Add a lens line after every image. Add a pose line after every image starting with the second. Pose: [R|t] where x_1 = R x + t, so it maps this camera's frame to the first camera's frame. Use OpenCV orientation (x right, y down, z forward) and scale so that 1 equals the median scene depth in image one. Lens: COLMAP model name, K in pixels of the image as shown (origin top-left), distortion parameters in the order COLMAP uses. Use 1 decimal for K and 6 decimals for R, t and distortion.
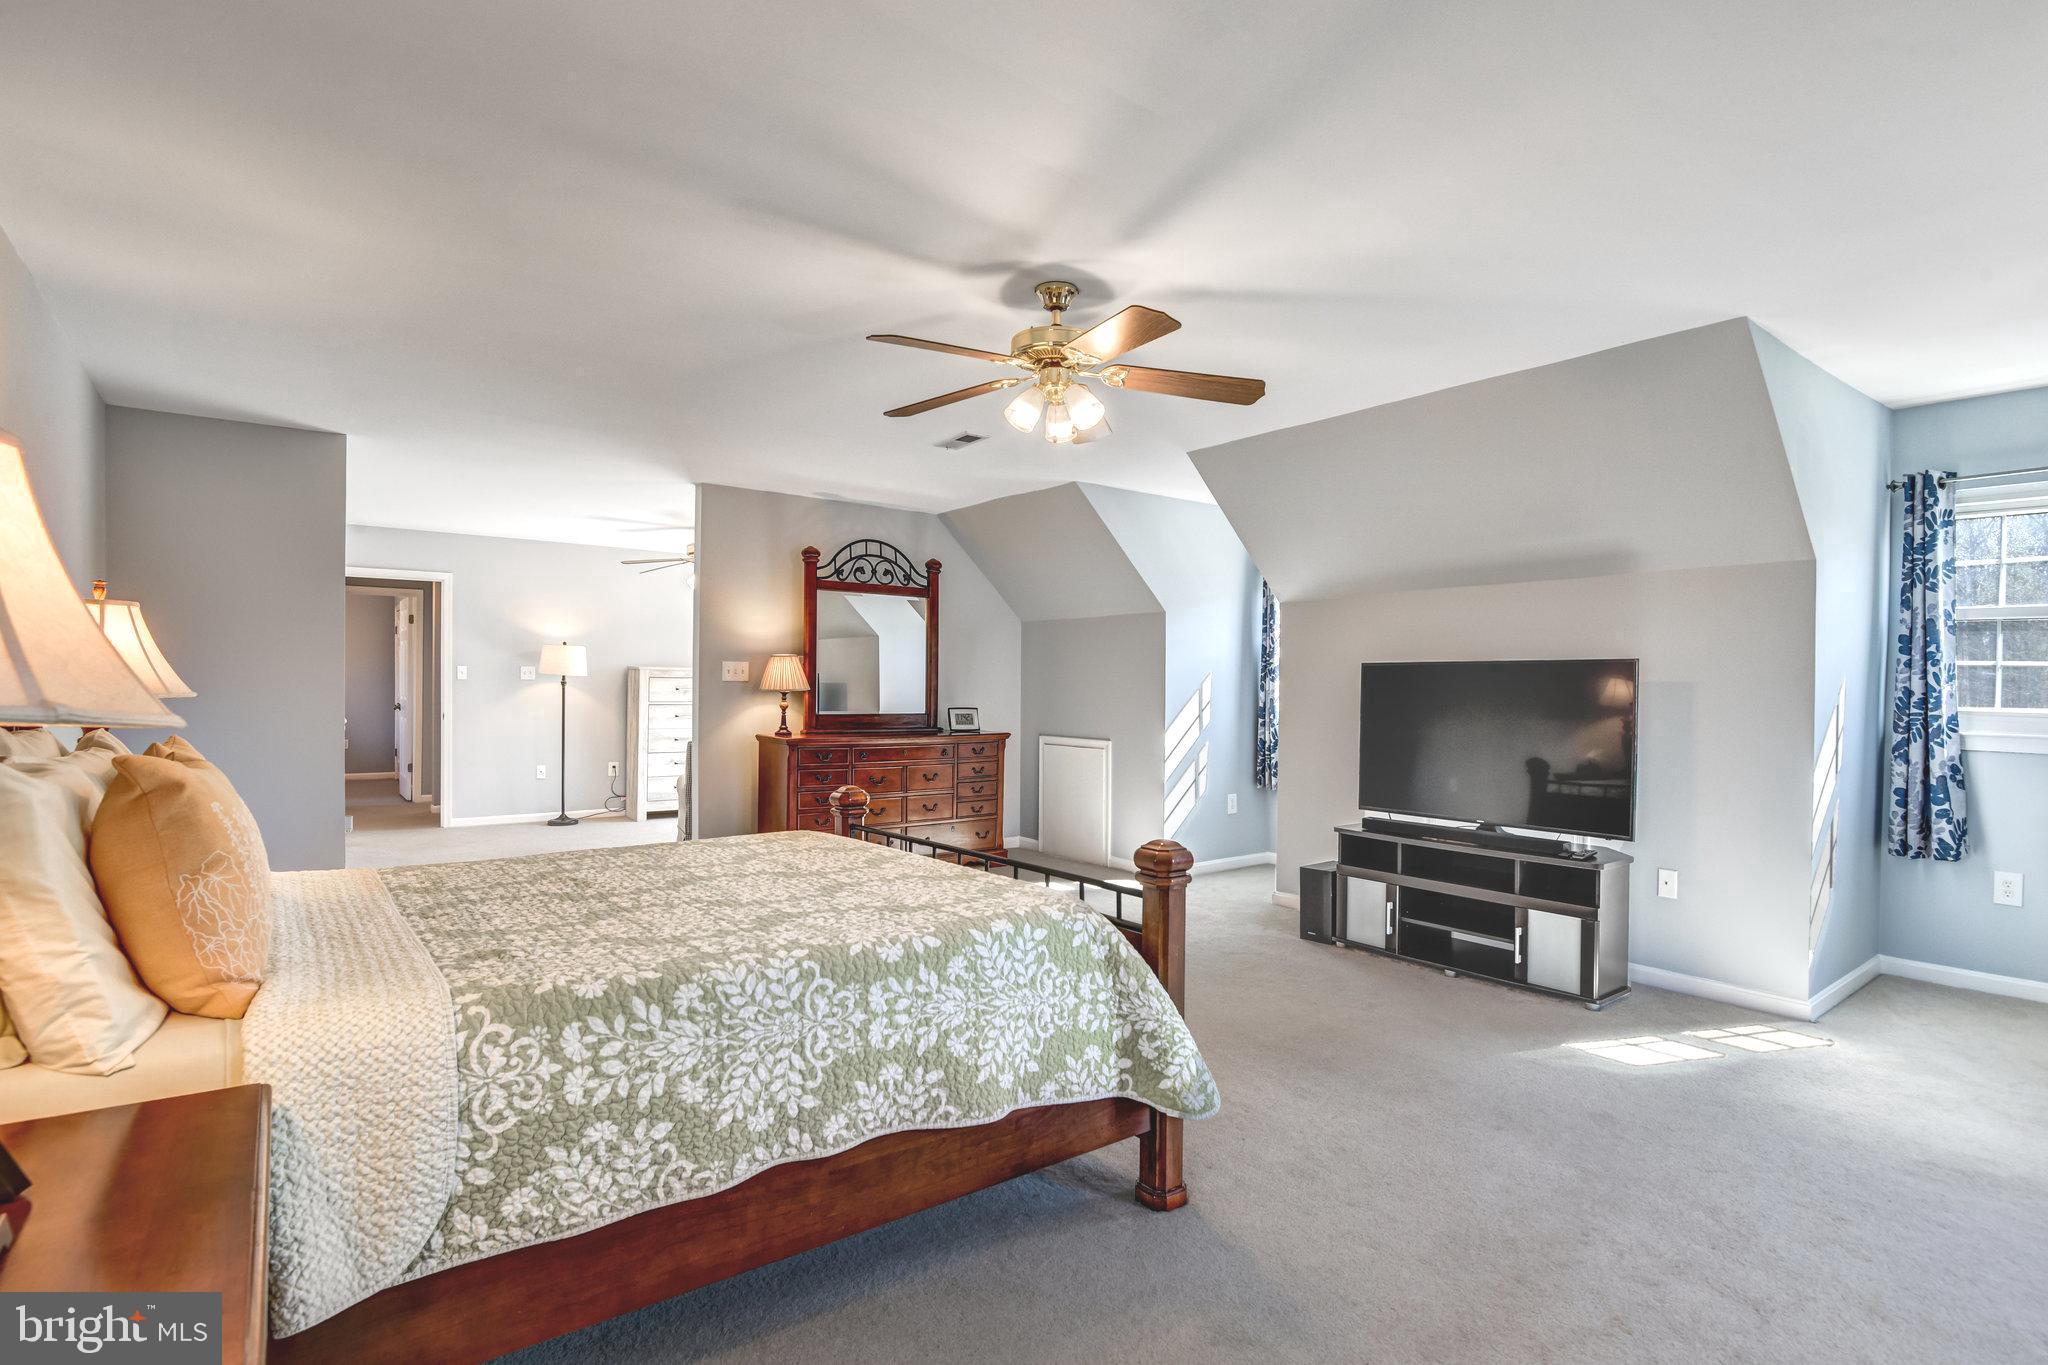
lens RADIAL K [[1004.6, 0, 1016.1], [0, 1004.6, 689.8], [0, 0, 1]] dist [-0.015313, -0.001596]
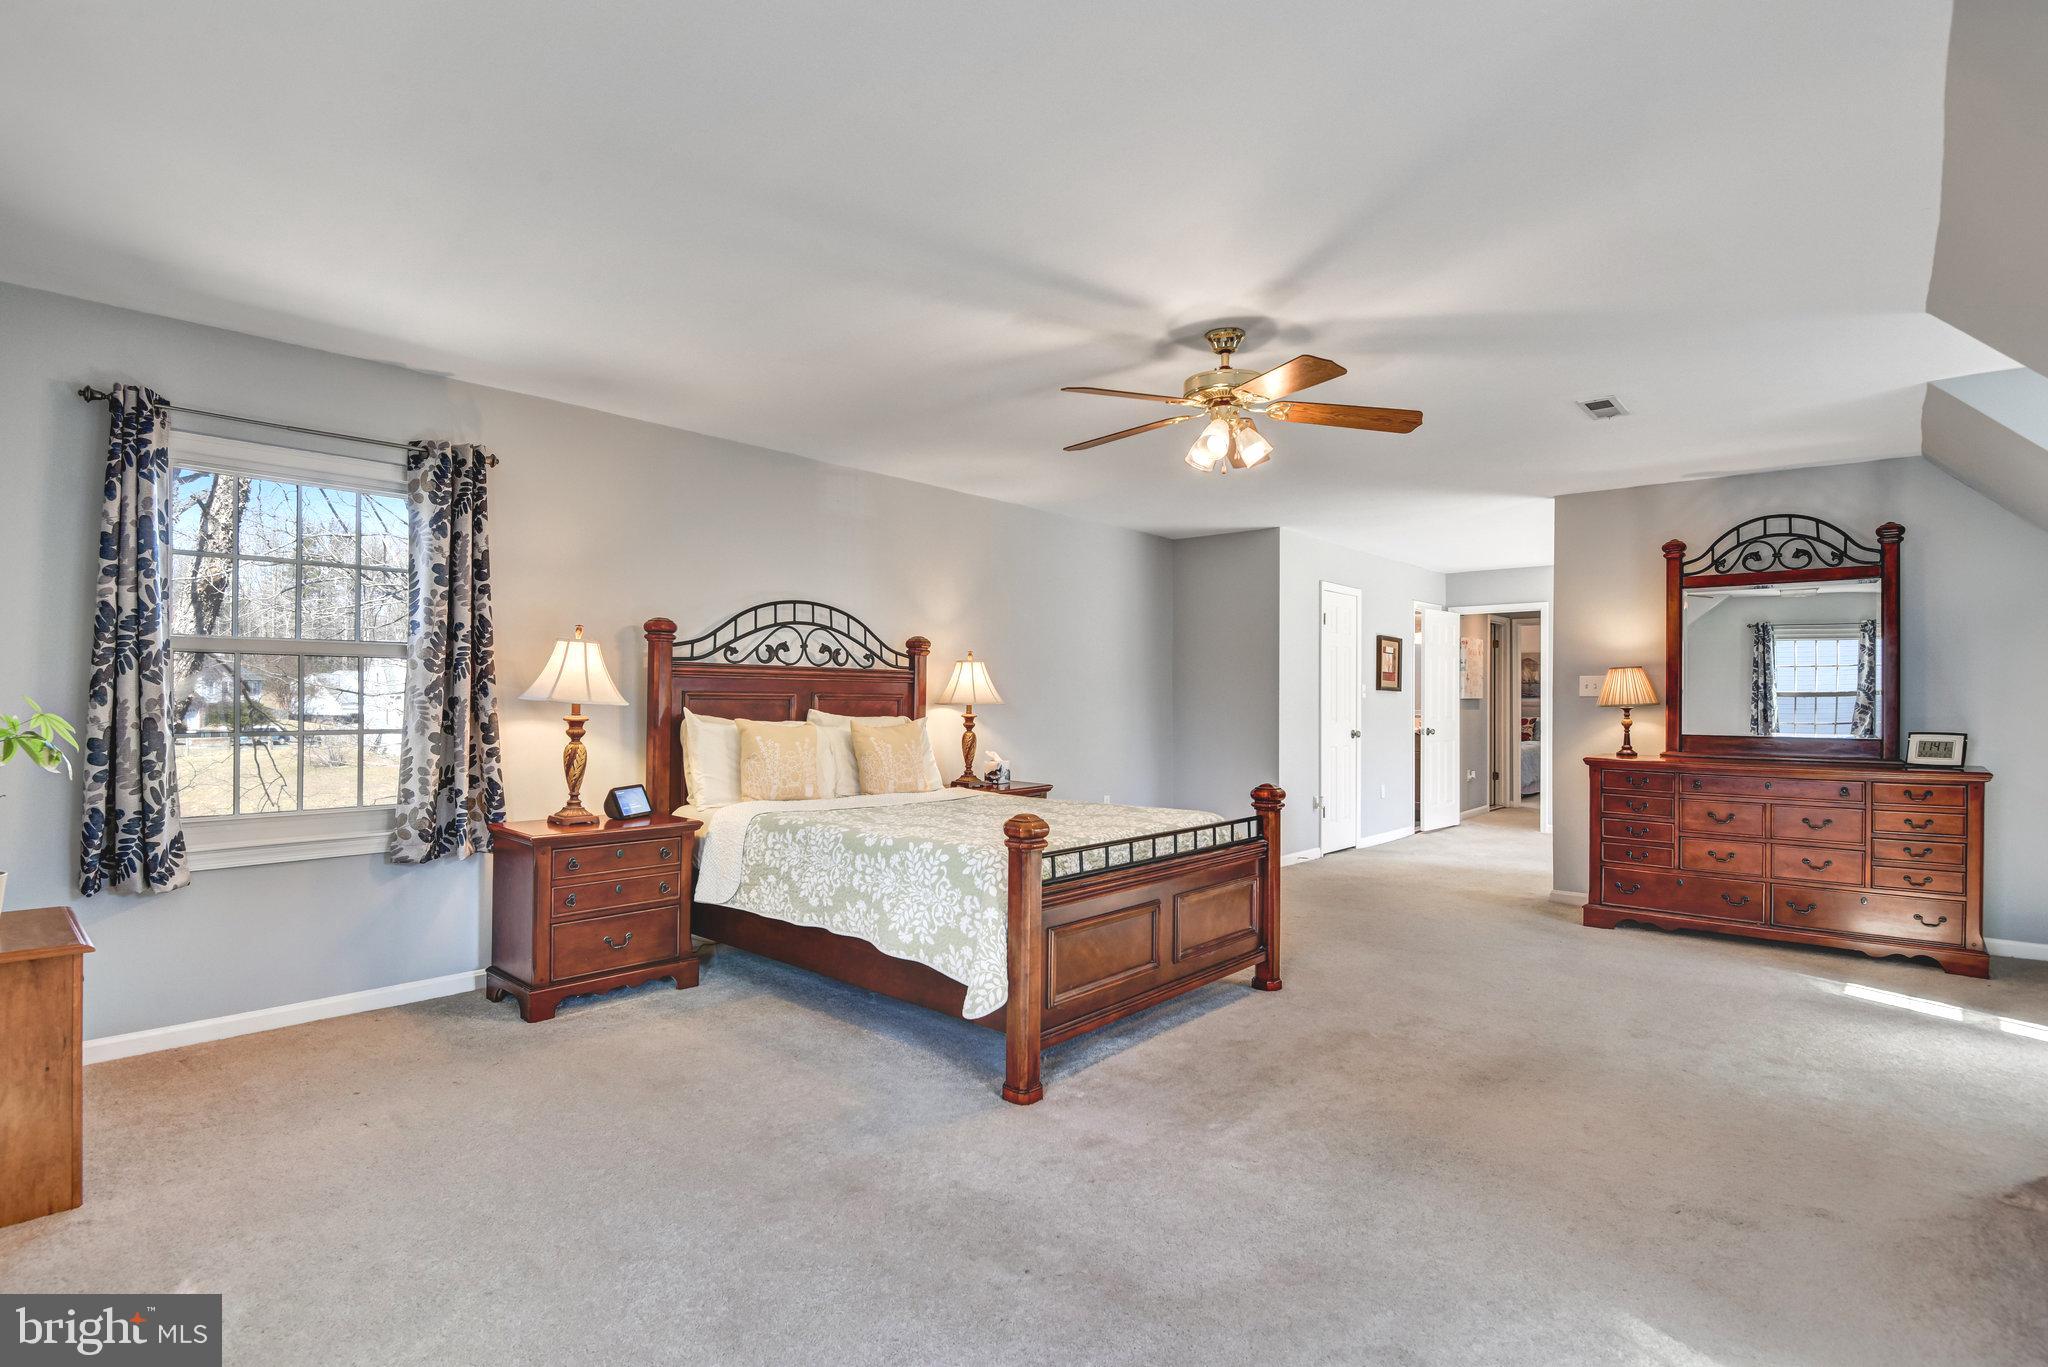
lens RADIAL K [[1004.6, 0, 1015.1], [0, 1004.6, 686.4], [0, 0, 1]] dist [-0.015313, -0.001596]
pose [[0.191598, -0.016545, -0.981334, 1.130702], [-0.008105, 0.999797, -0.018439, 0.008947], [0.981440, 0.011487, 0.191425, 0.599347]]
